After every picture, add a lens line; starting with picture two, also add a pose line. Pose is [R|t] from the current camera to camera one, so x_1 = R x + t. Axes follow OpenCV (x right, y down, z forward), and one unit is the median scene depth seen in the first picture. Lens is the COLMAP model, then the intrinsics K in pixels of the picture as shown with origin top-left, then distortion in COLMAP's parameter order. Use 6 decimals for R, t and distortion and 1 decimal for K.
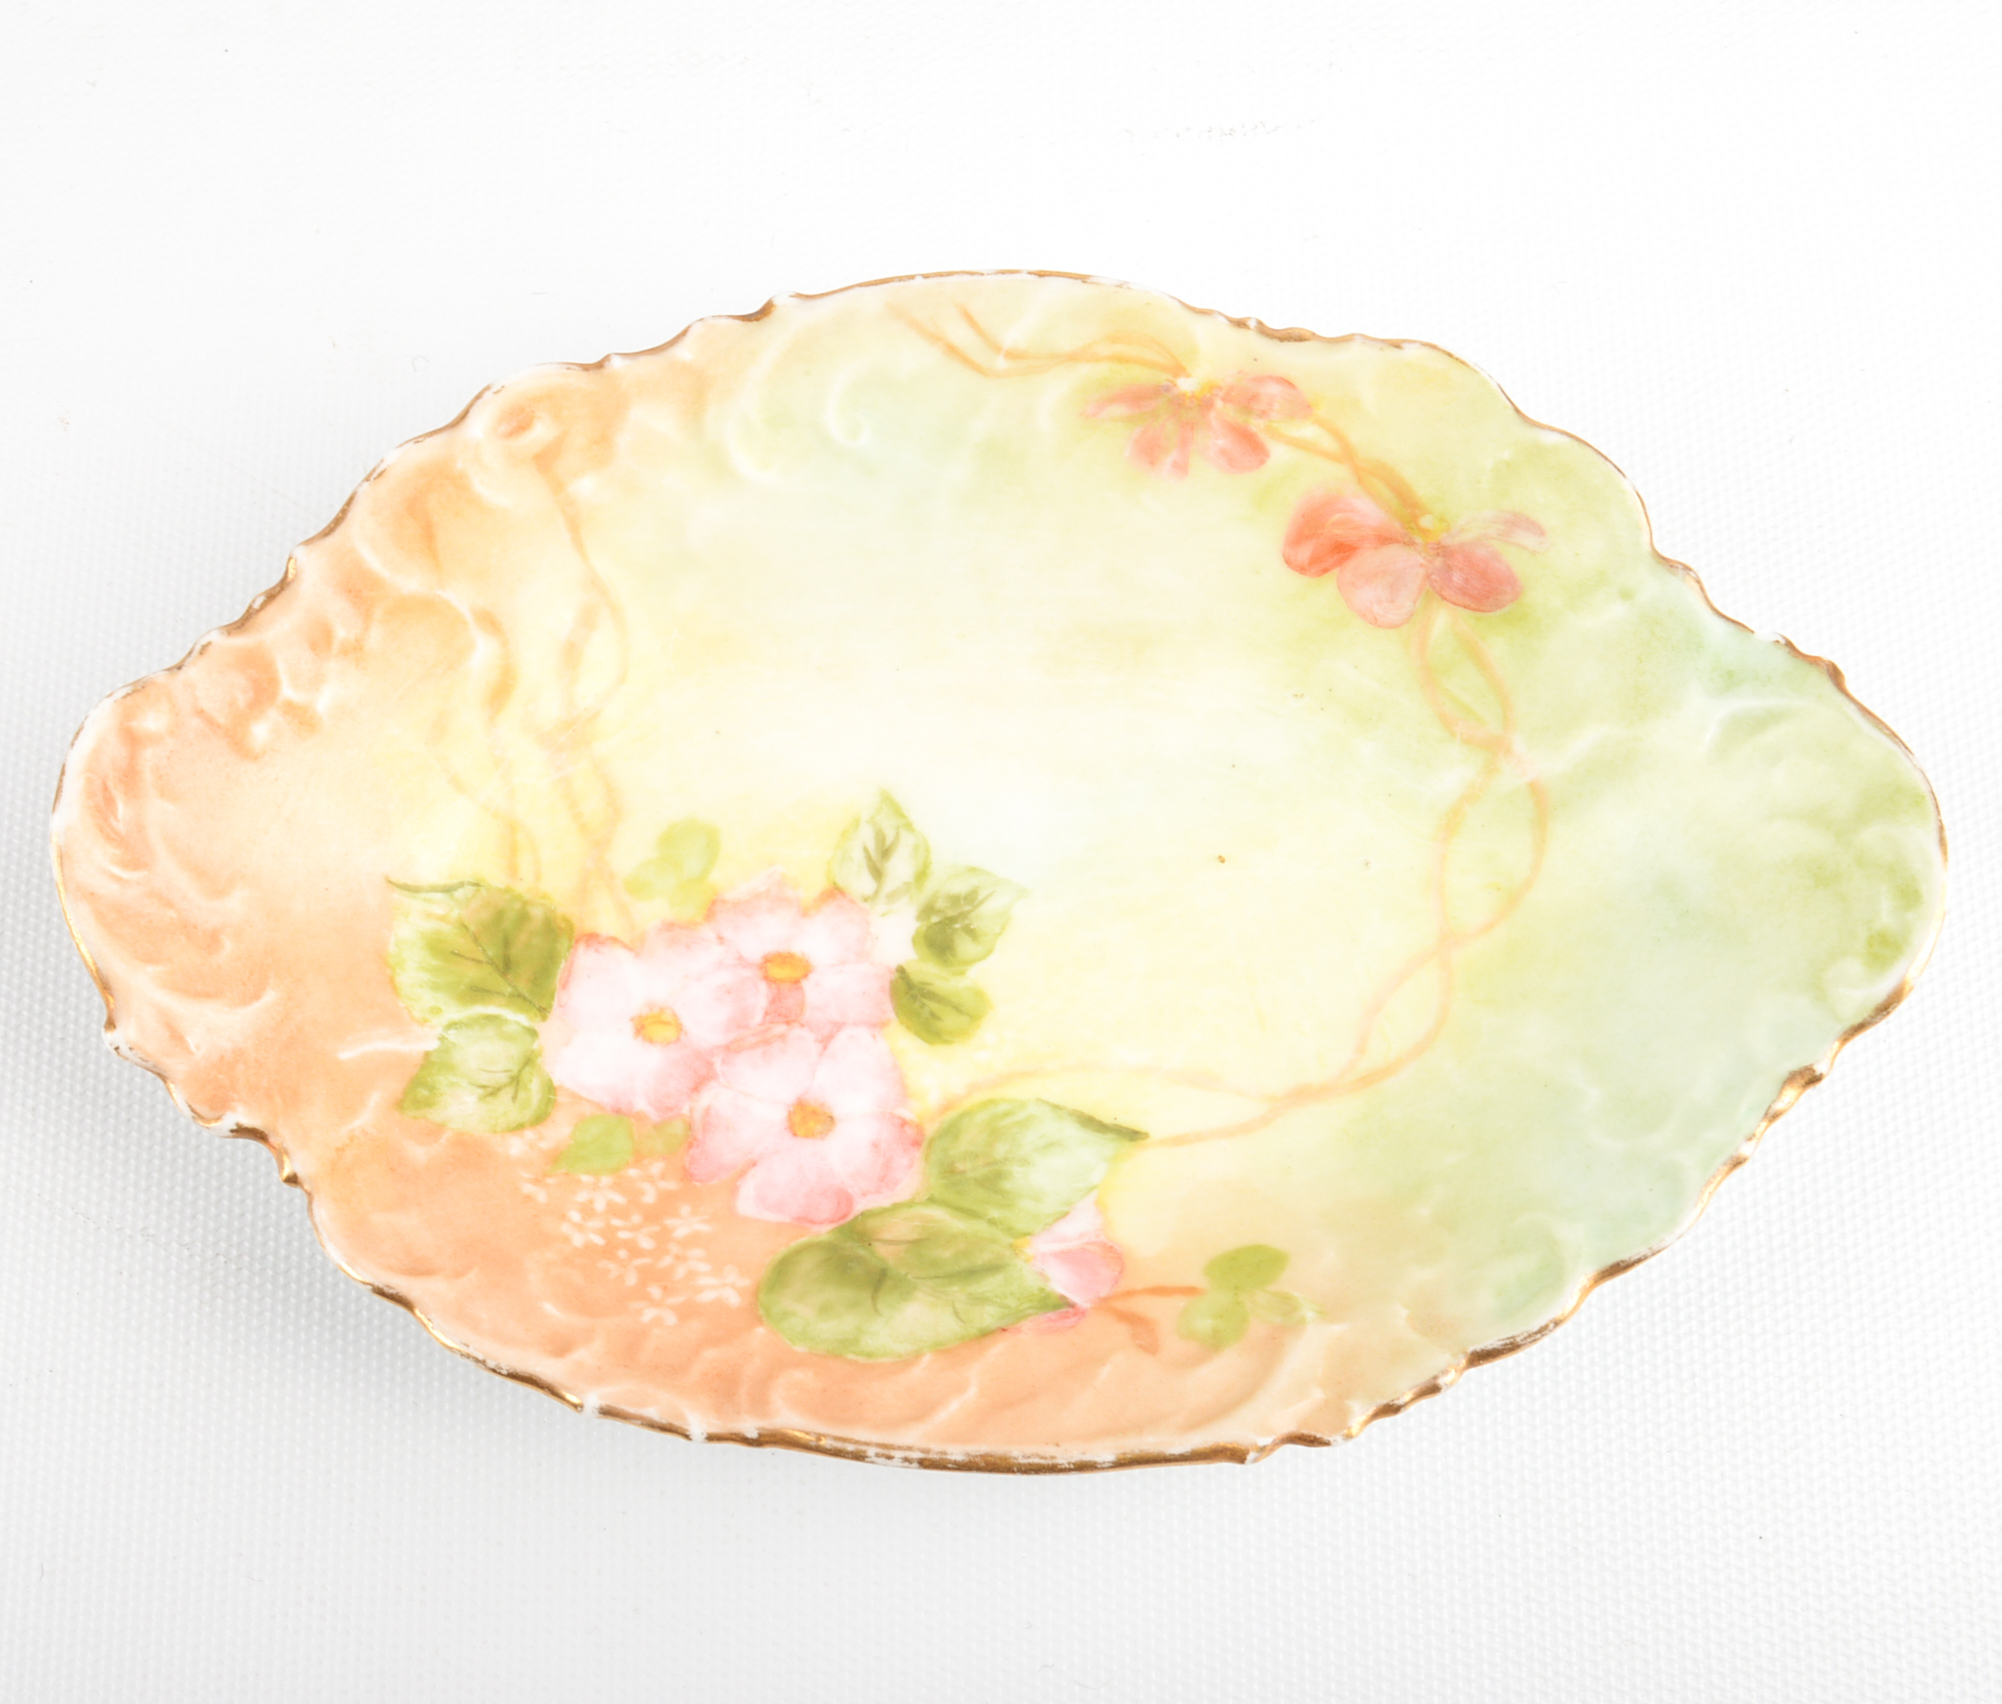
lens RADIAL K [[2518.7, 0, 980.7], [0, 2518.7, 852.1], [0, 0, 1]] dist [-0.081589, 0.000000]
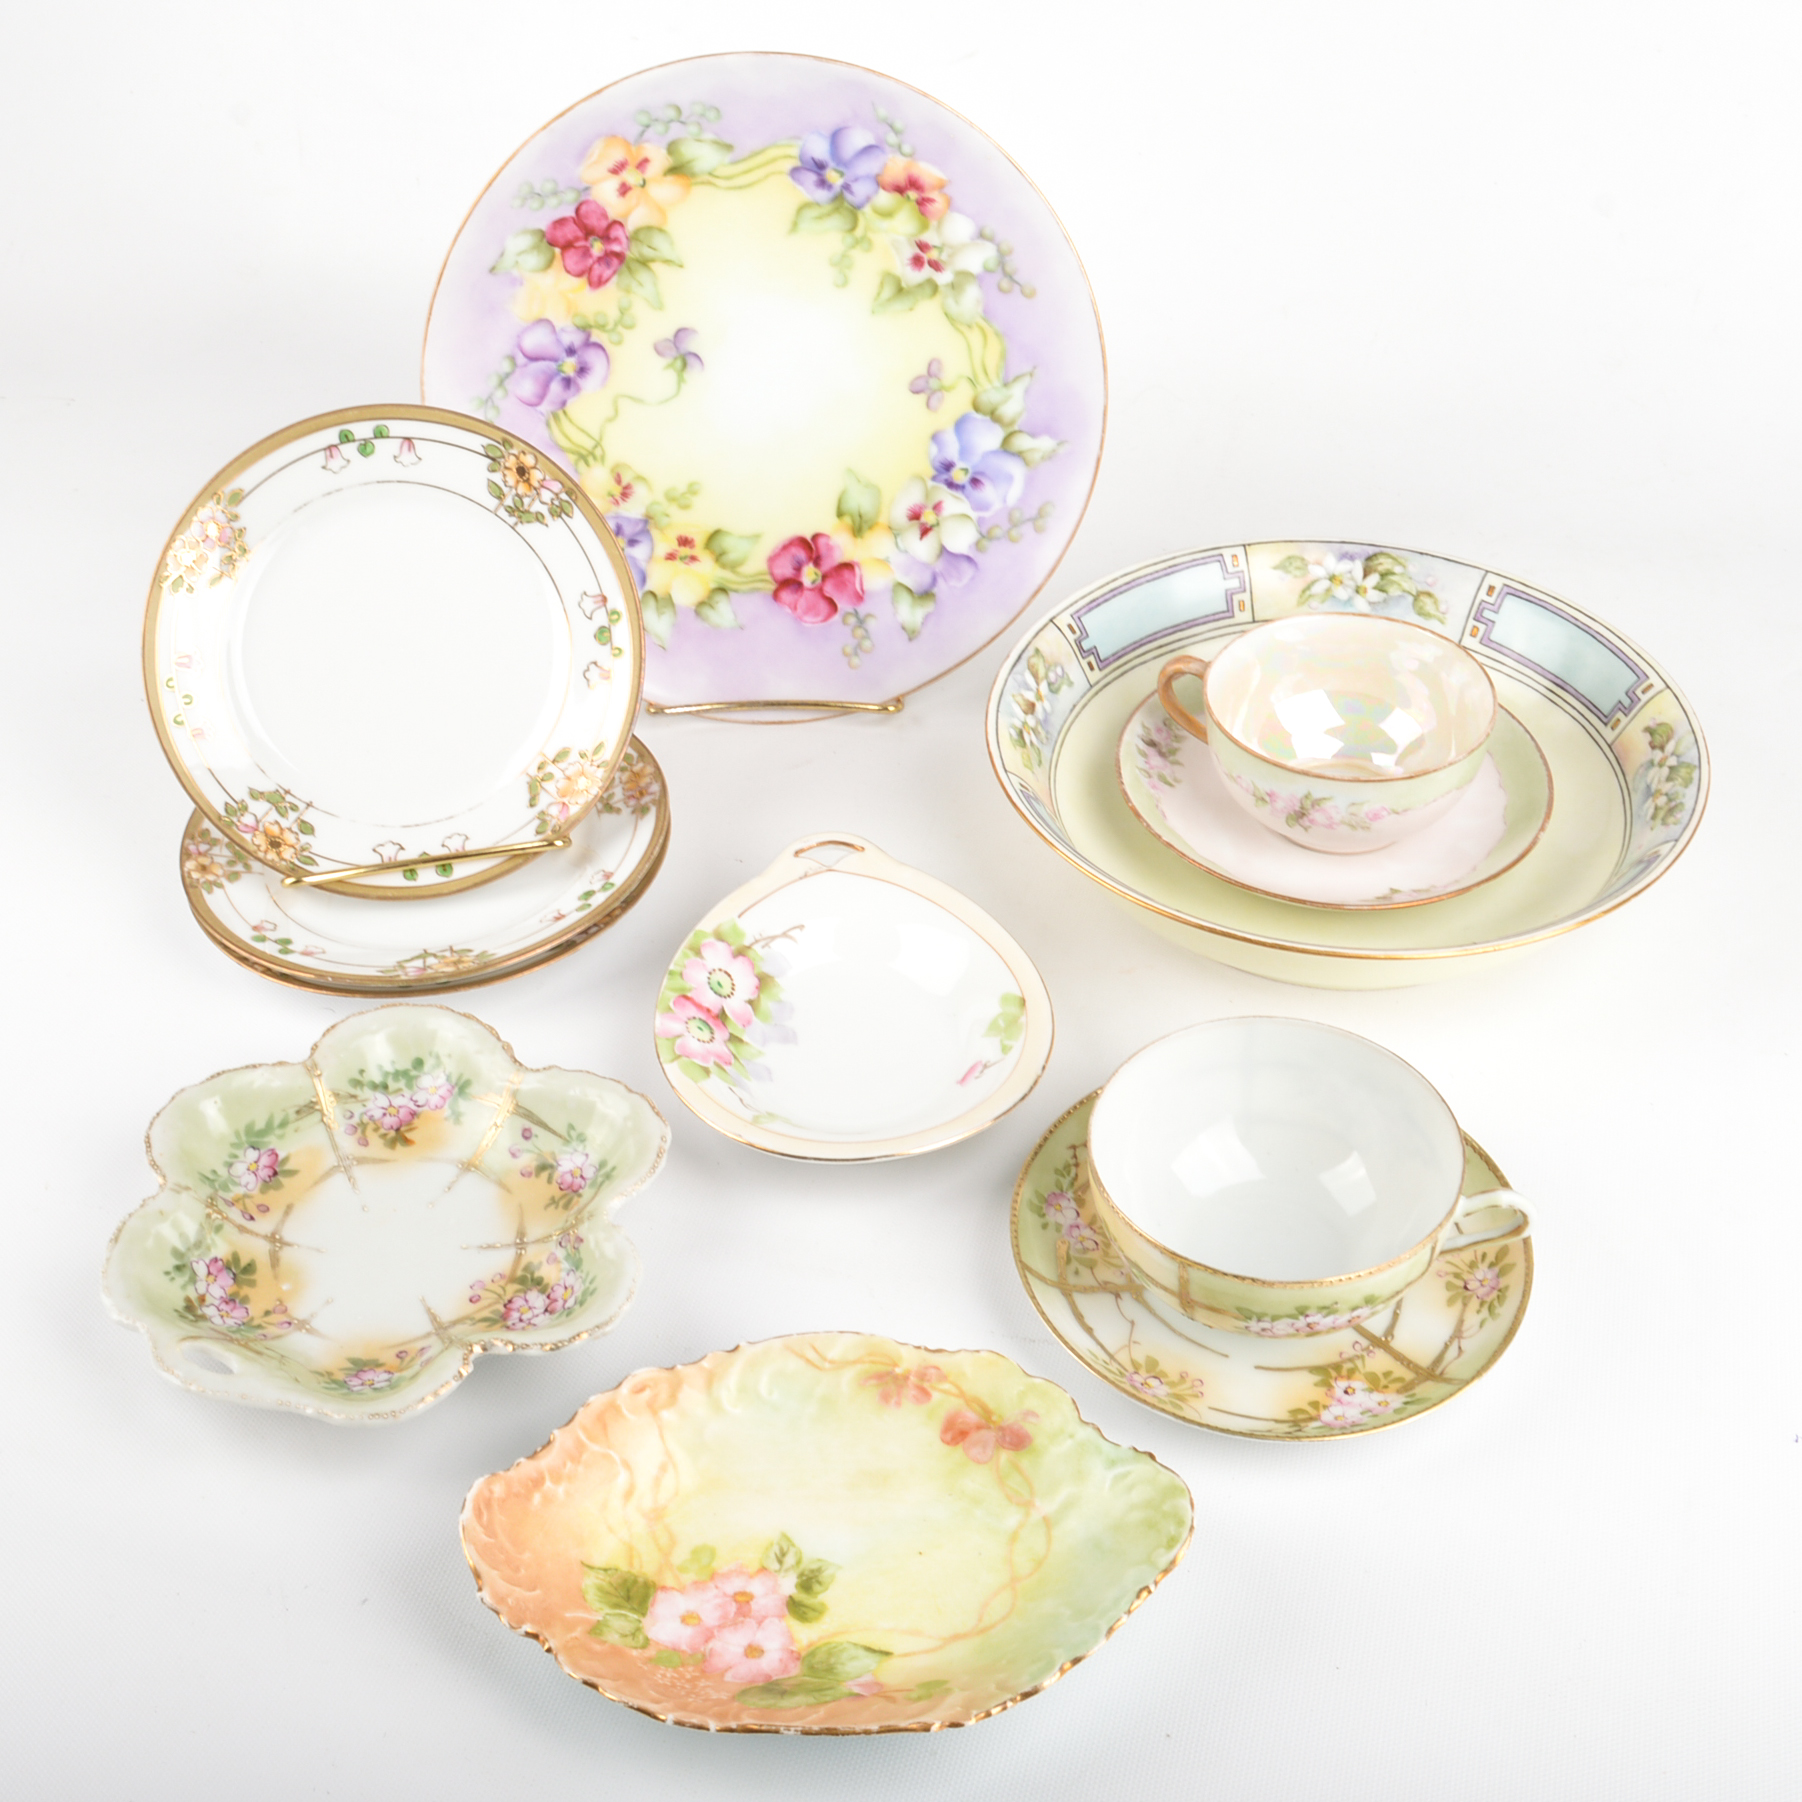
lens RADIAL K [[2227.5, 0, 899.5], [0, 2227.5, 902.8], [0, 0, 1]] dist [-0.088476, 0.000000]
pose [[0.999196, -0.017463, 0.036086, 0.008517], [0.035566, 0.801519, -0.596911, 0.799535], [-0.018500, 0.597715, 0.801495, -1.134519]]
